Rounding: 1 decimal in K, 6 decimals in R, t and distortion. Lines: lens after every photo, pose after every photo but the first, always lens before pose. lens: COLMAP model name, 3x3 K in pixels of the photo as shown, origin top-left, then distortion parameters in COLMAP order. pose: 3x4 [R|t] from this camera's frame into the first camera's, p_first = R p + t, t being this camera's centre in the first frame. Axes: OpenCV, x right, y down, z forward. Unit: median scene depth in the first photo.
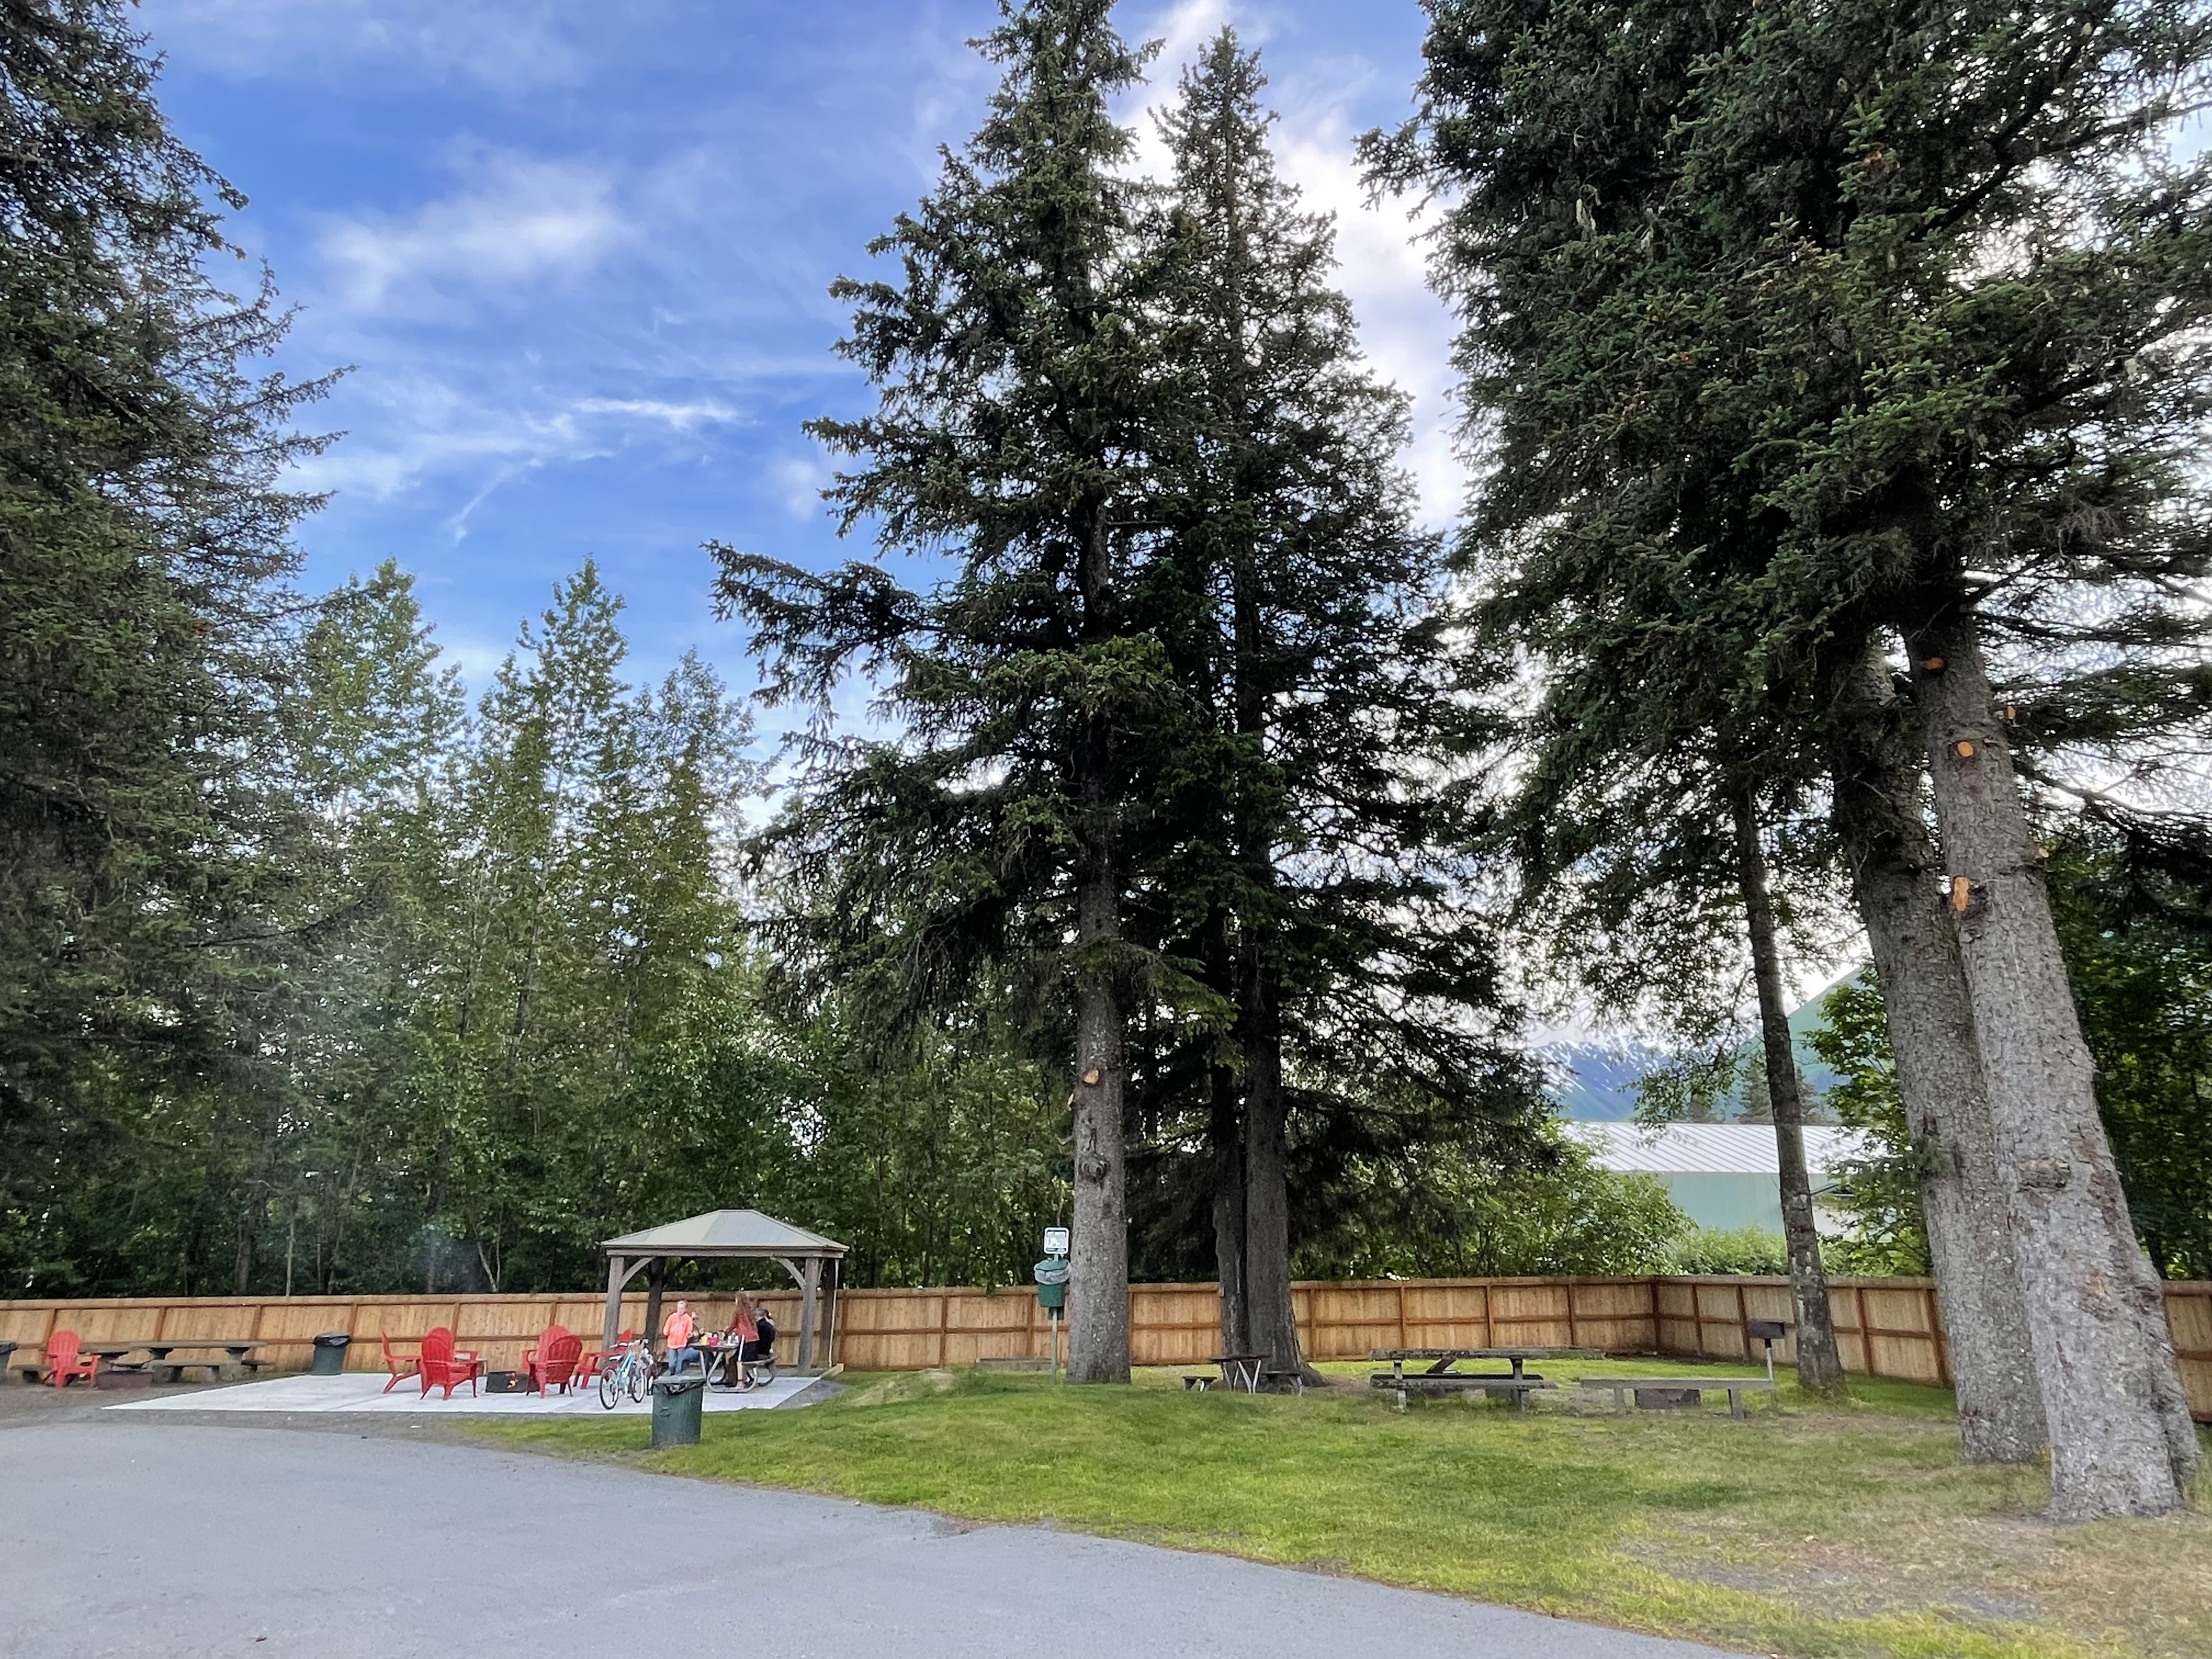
lens RADIAL K [[1299.2, 0, 1107.5], [0, 1299.2, 837.3], [0, 0, 1]] dist [-0.004276, -0.000574]
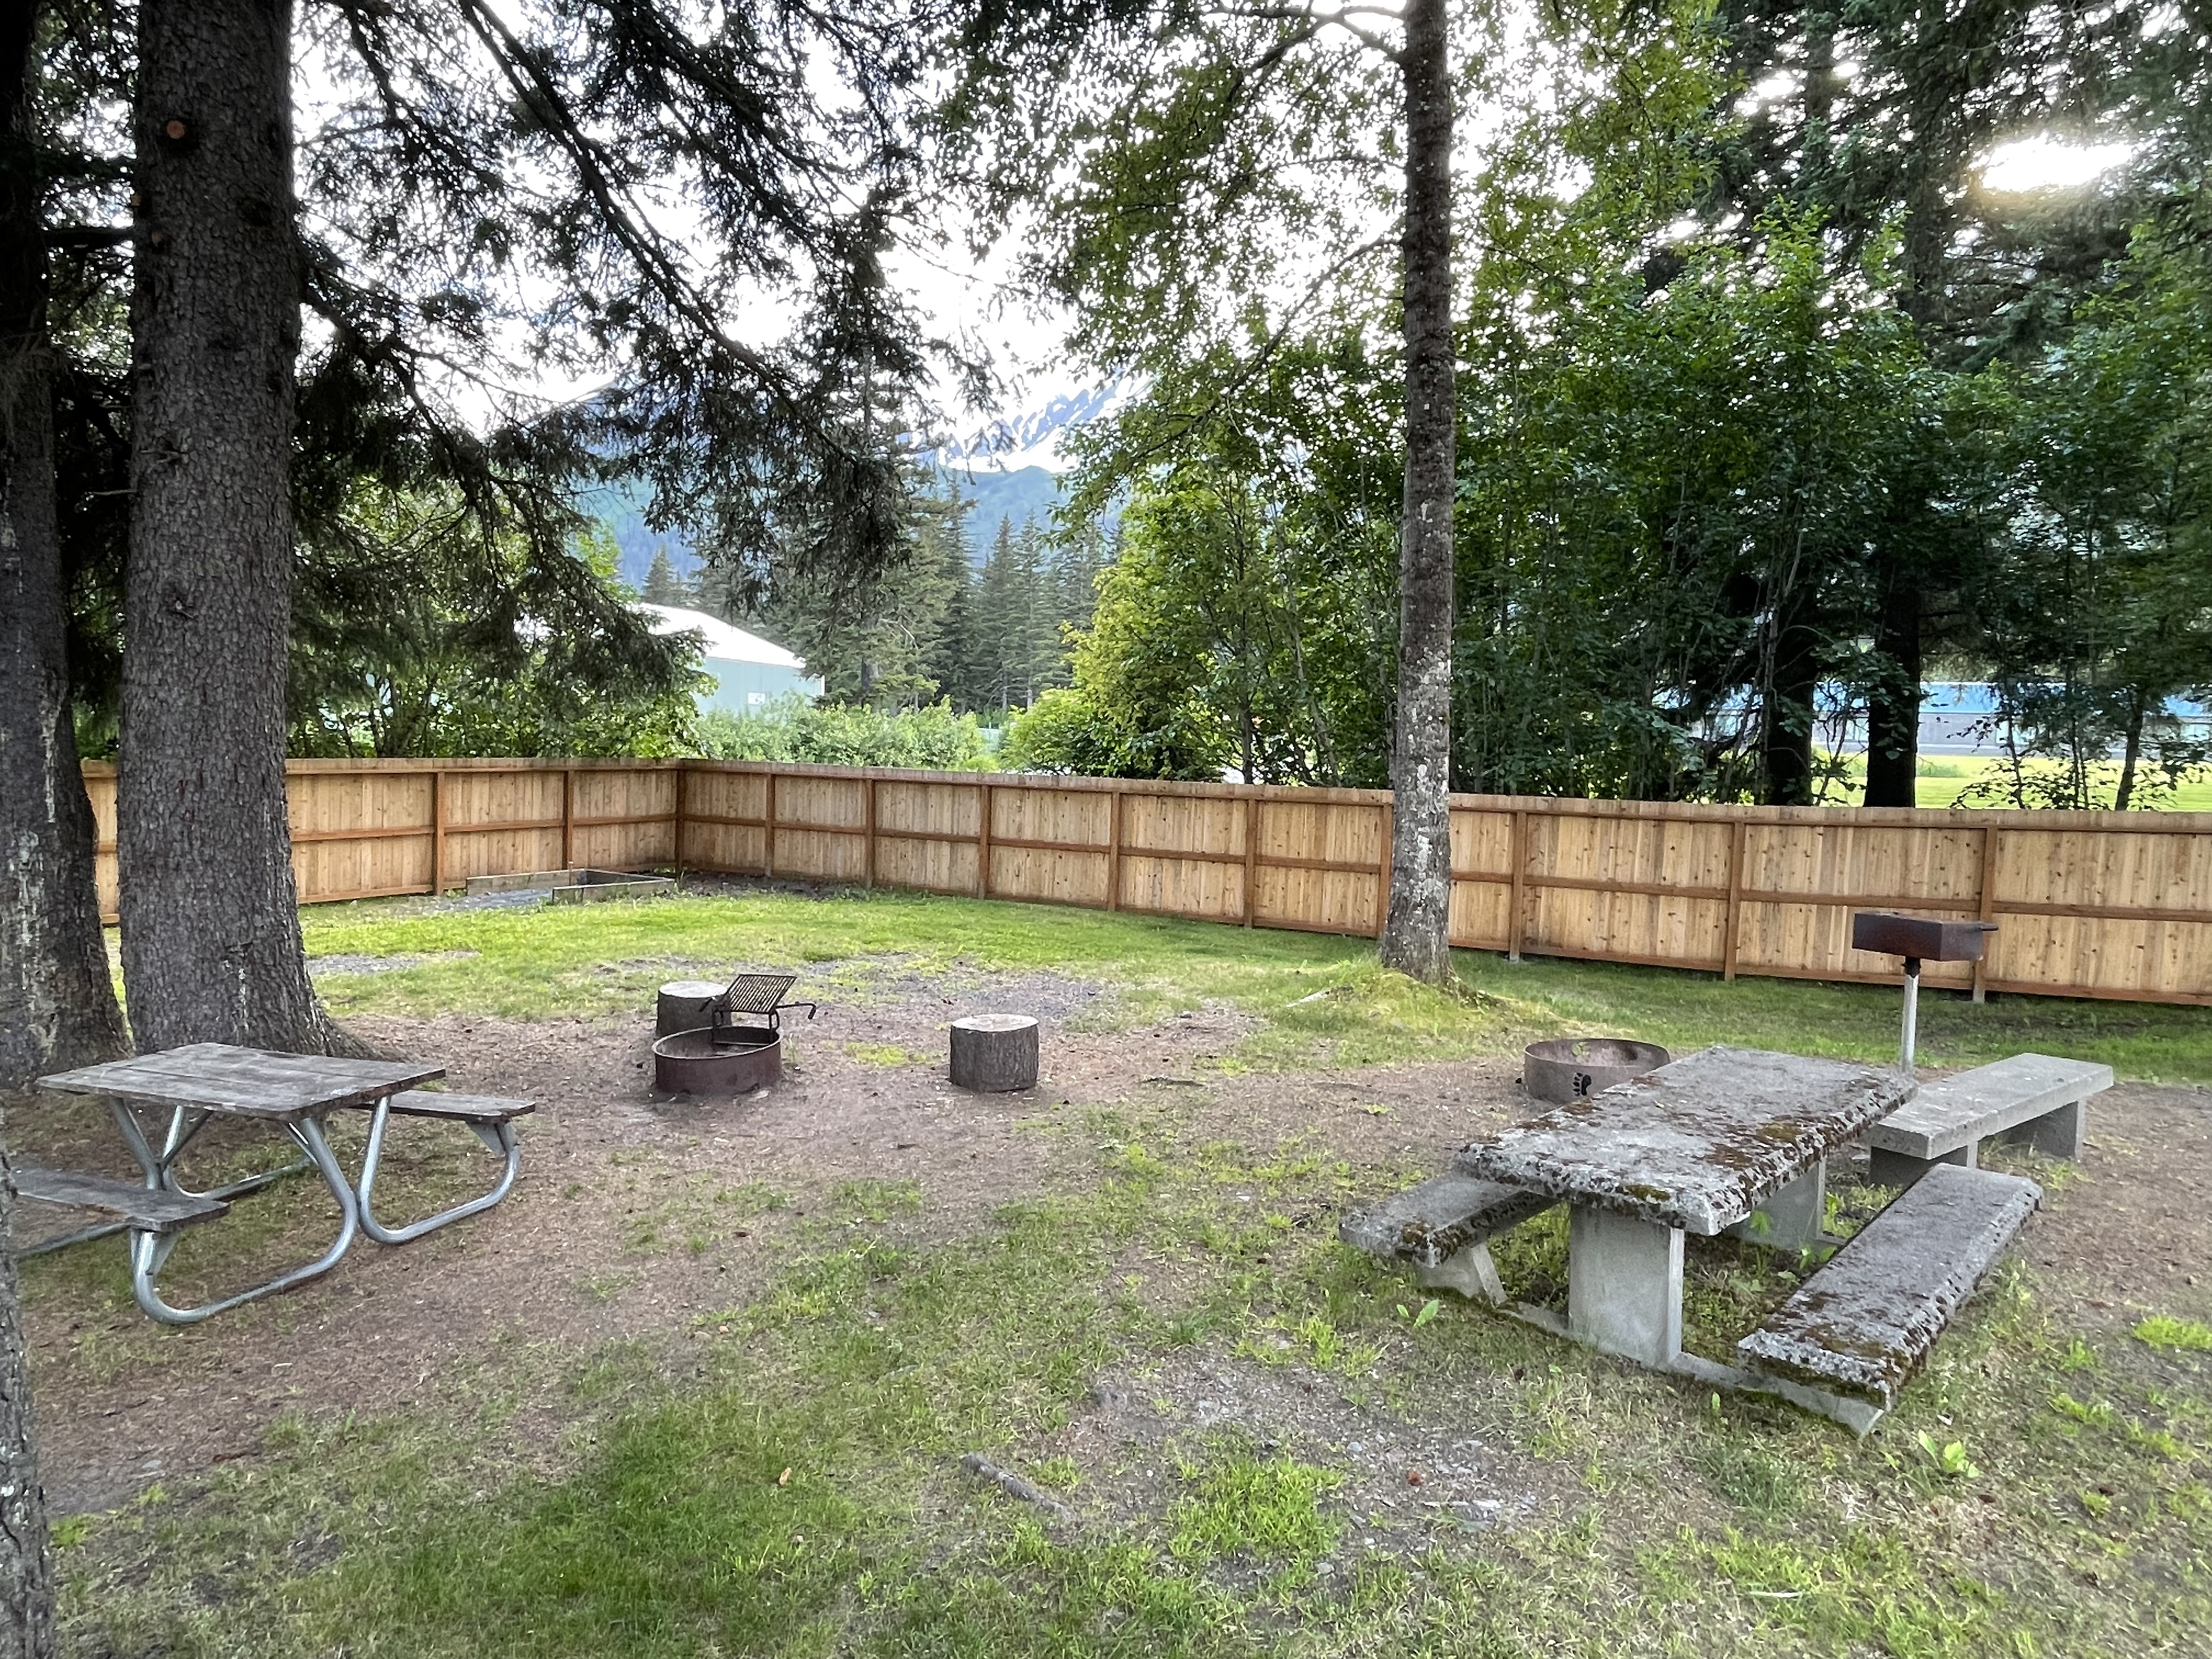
lens RADIAL K [[1299.2, 0, 1105.8], [0, 1299.2, 830.3], [0, 0, 1]] dist [-0.004276, -0.000574]
pose [[0.564593, -0.029236, 0.824852, -0.000694], [-0.290780, 0.928253, 0.231933, 0.158821], [-0.772452, -0.370798, 0.515584, 0.489578]]
